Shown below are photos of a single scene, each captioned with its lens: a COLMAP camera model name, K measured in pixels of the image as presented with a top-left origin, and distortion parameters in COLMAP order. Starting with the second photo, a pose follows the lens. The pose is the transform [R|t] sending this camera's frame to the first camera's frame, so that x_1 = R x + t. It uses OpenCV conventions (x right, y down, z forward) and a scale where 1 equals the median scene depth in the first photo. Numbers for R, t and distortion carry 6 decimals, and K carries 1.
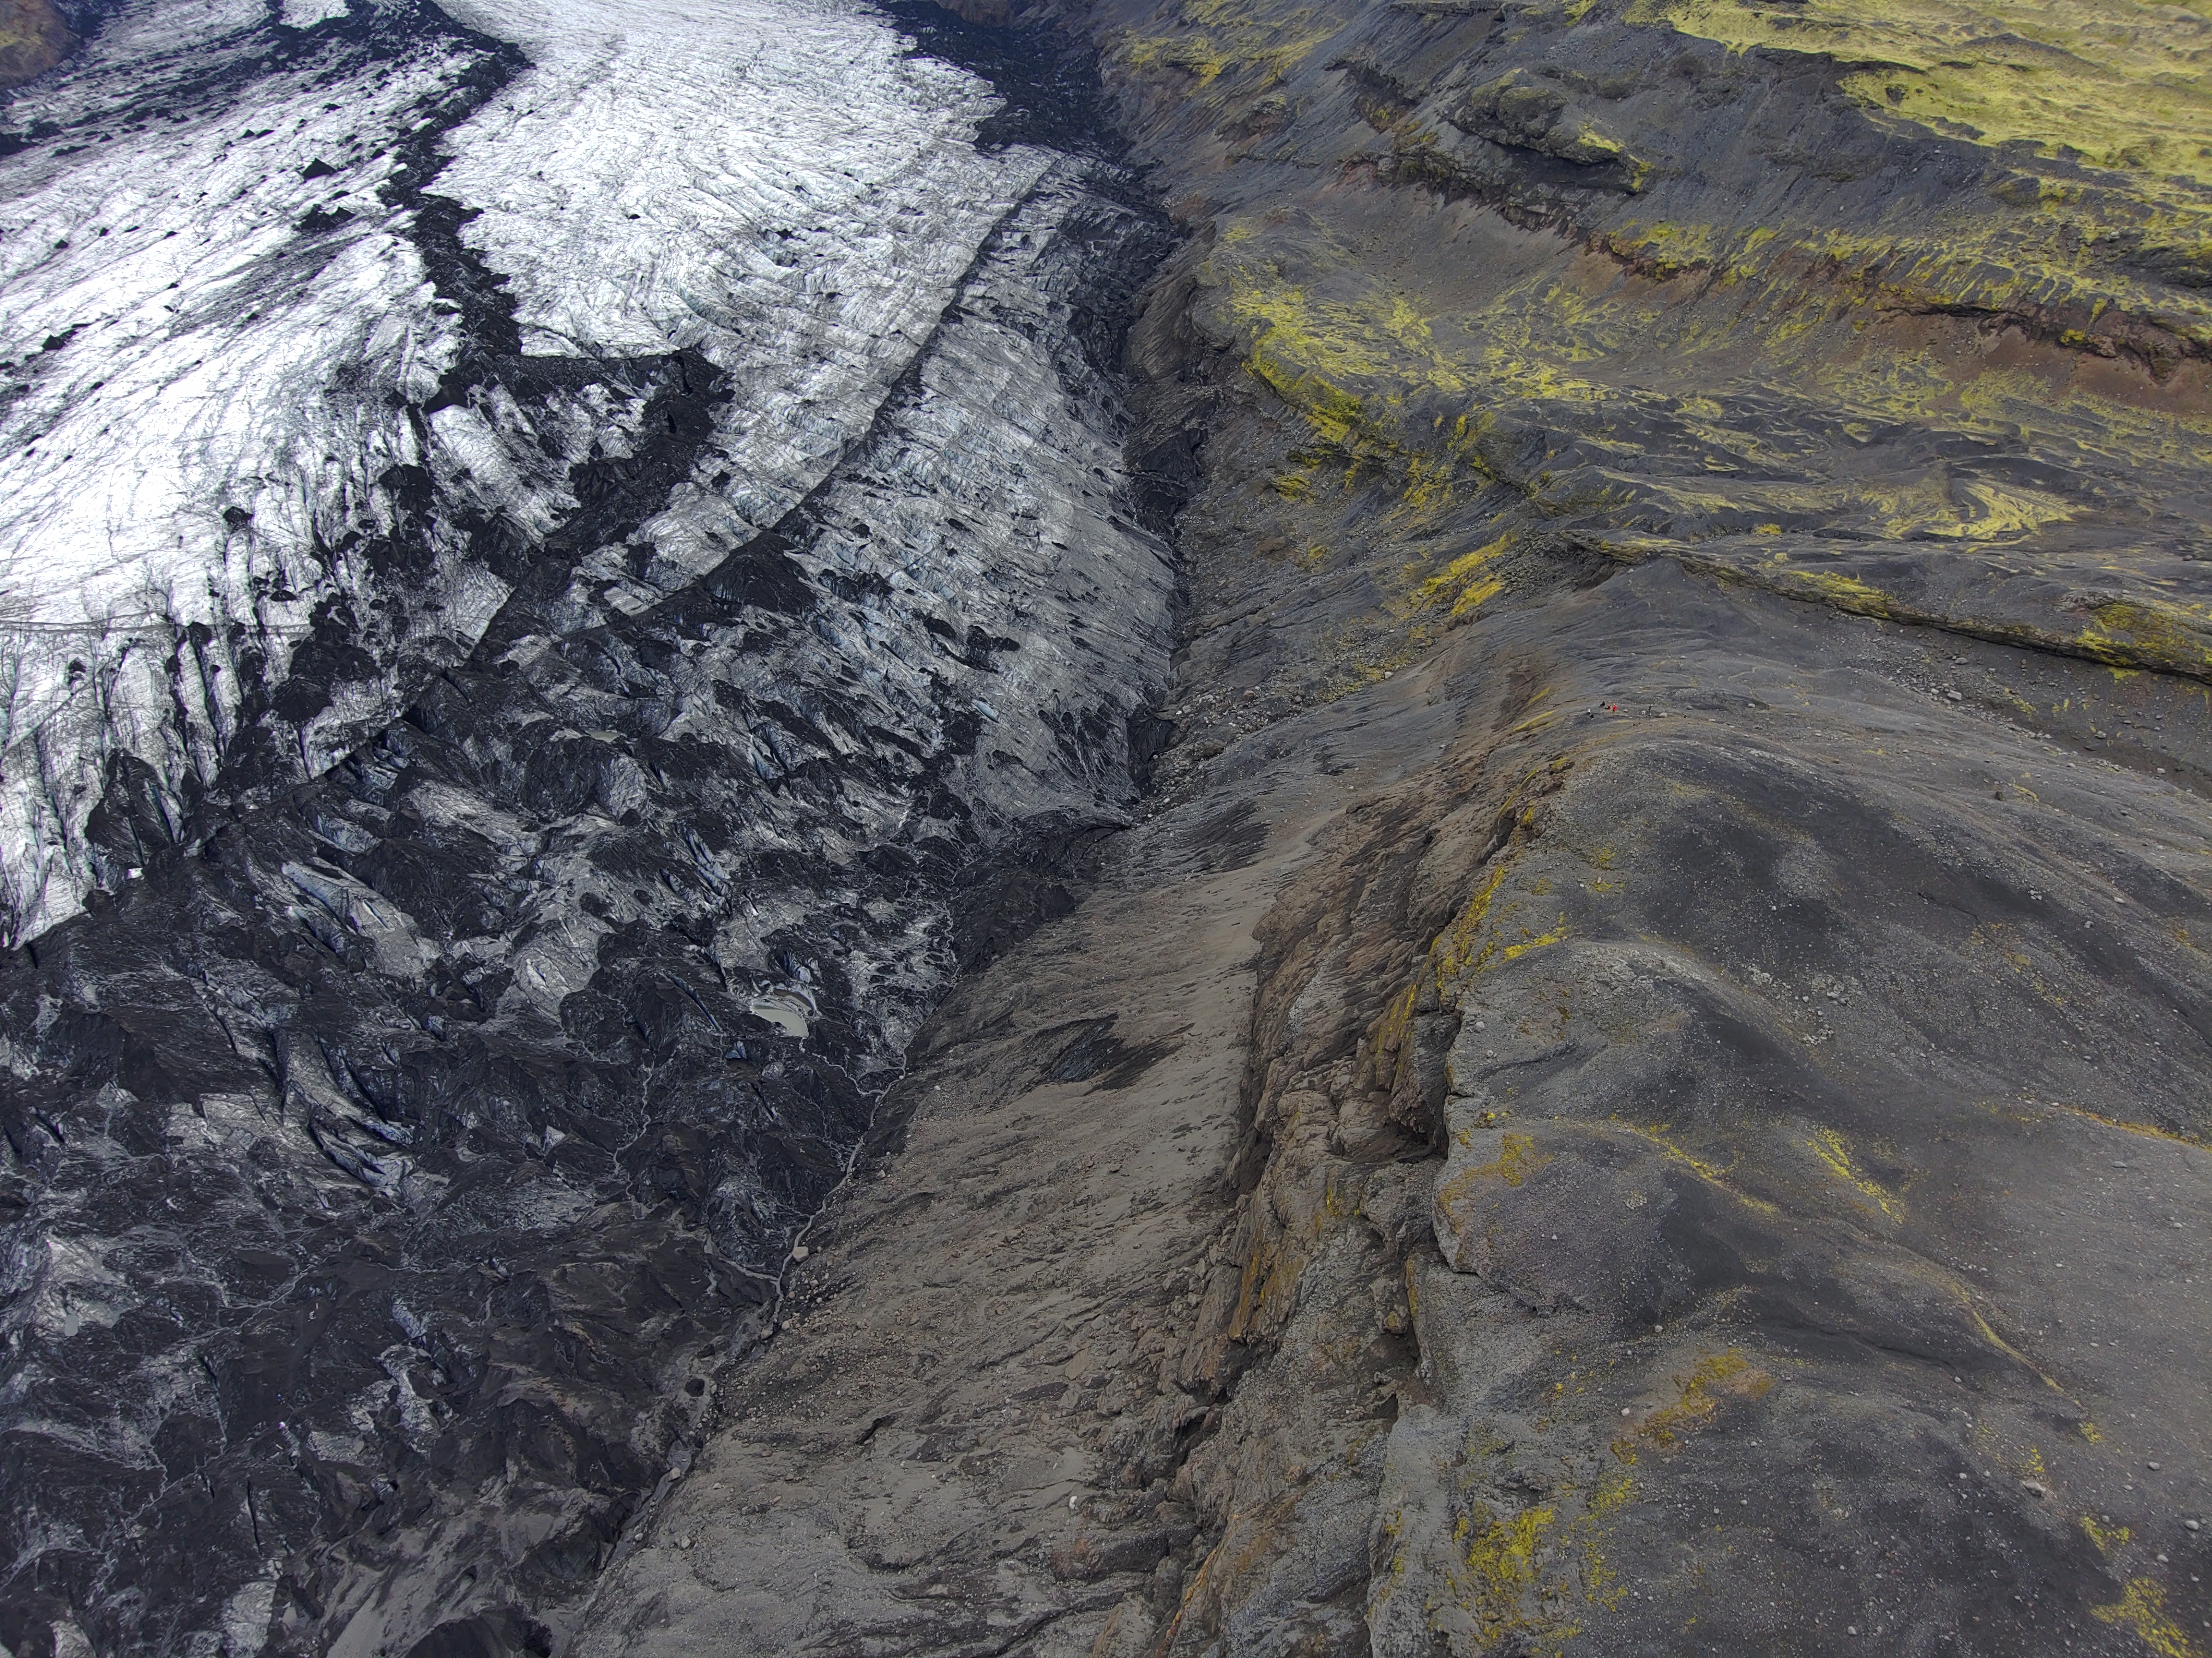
lens RADIAL K [[1308.9, 0, 1114.6], [0, 1308.9, 832.6], [0, 0, 1]] dist [0.105417, -0.139483]
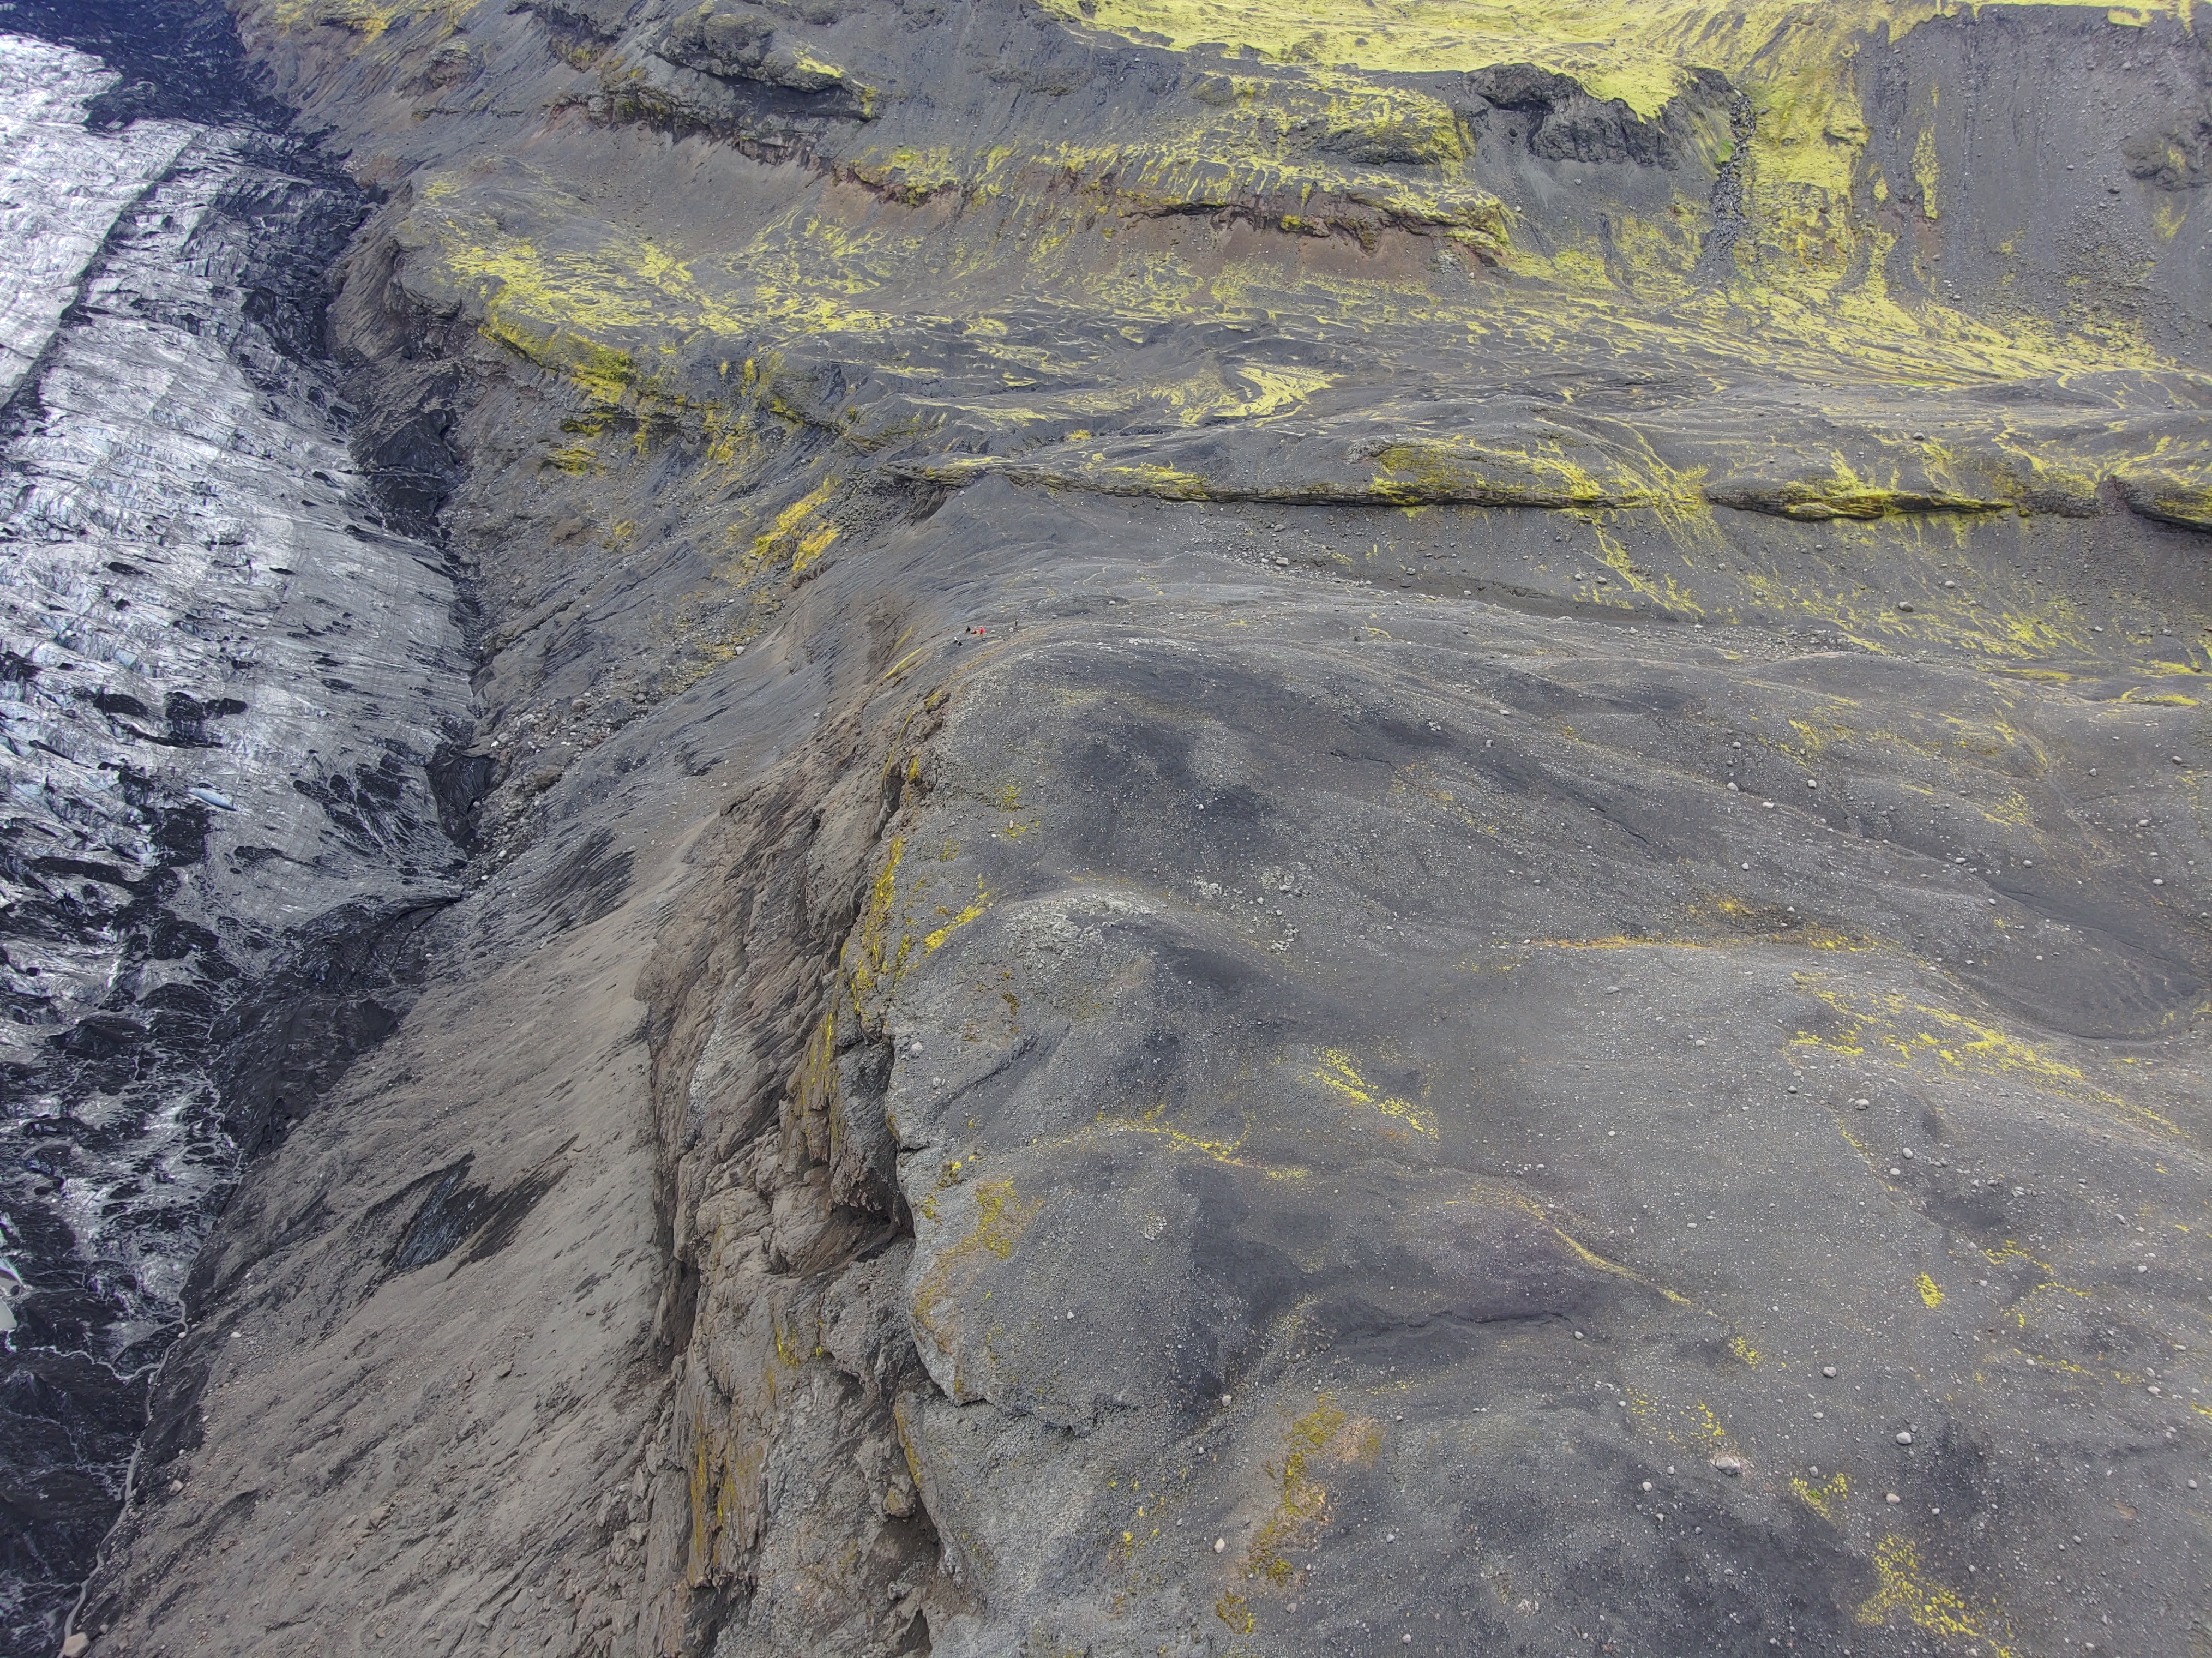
lens RADIAL K [[1322.4, 0, 1116.1], [0, 1322.4, 829.8], [0, 0, 1]] dist [0.080592, -0.109451]
pose [[0.879199, -0.246935, 0.407471, 0.042951], [0.243515, 0.967966, 0.061172, 0.002487], [-0.409523, 0.045443, 0.911167, 0.110642]]
